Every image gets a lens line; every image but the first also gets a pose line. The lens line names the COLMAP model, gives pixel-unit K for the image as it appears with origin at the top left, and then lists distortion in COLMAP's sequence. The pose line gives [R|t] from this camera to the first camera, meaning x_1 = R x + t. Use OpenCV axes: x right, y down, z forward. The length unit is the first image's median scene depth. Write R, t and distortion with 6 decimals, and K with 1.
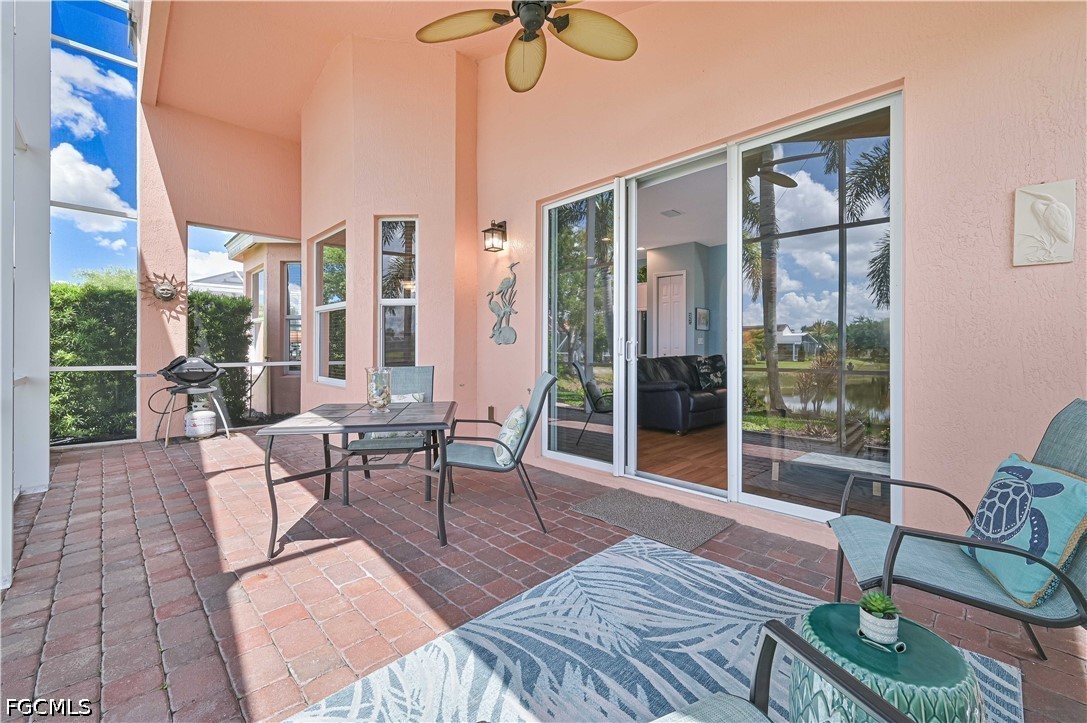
lens RADIAL K [[449.6, 0, 543.5], [0, 449.6, 361.5], [0, 0, 1]] dist [0.002611, -0.000288]
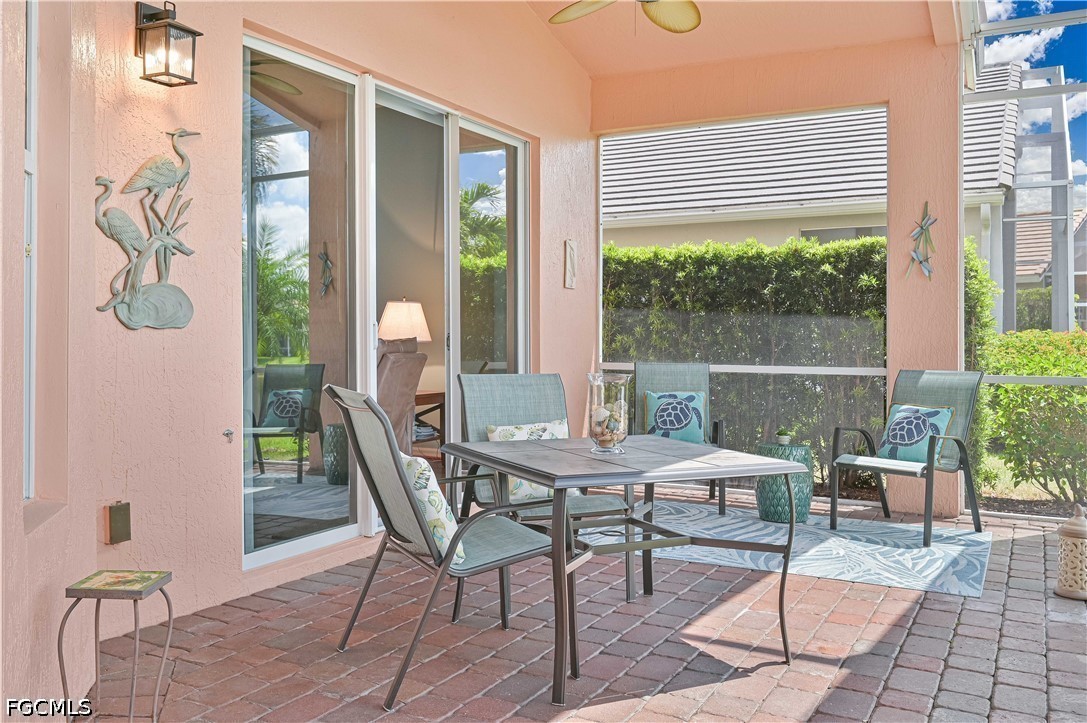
lens RADIAL K [[940.3, 0, 543.5], [0, 940.3, 361.5], [0, 0, 1]] dist [-0.003950, 0.005226]
pose [[-0.308507, -0.024844, 0.950898, -1.867057], [0.026499, 0.999046, 0.034699, -0.058075], [-0.950853, 0.035902, -0.307554, 1.822523]]
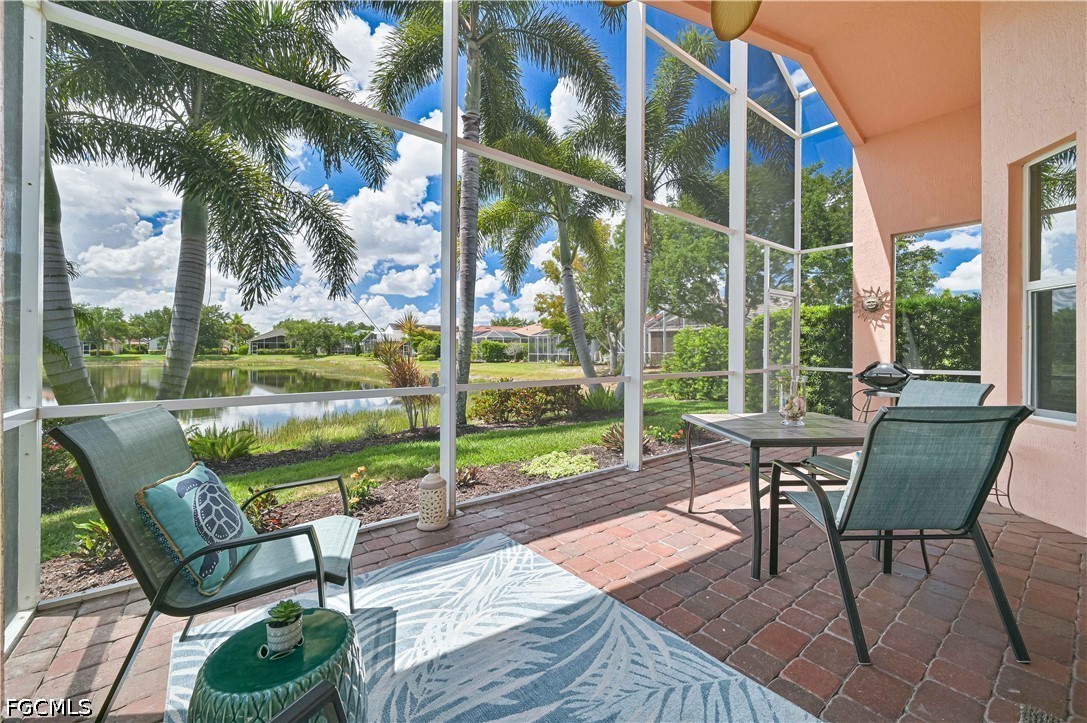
lens RADIAL K [[433.4, 0, 548.1], [0, 433.4, 354.8], [0, 0, 1]] dist [0.000535, 0.000296]
pose [[-0.102959, 0.007037, -0.994661, 0.729989], [-0.034278, 0.999356, 0.010618, -0.027381], [0.994095, 0.035188, -0.102651, 0.734586]]
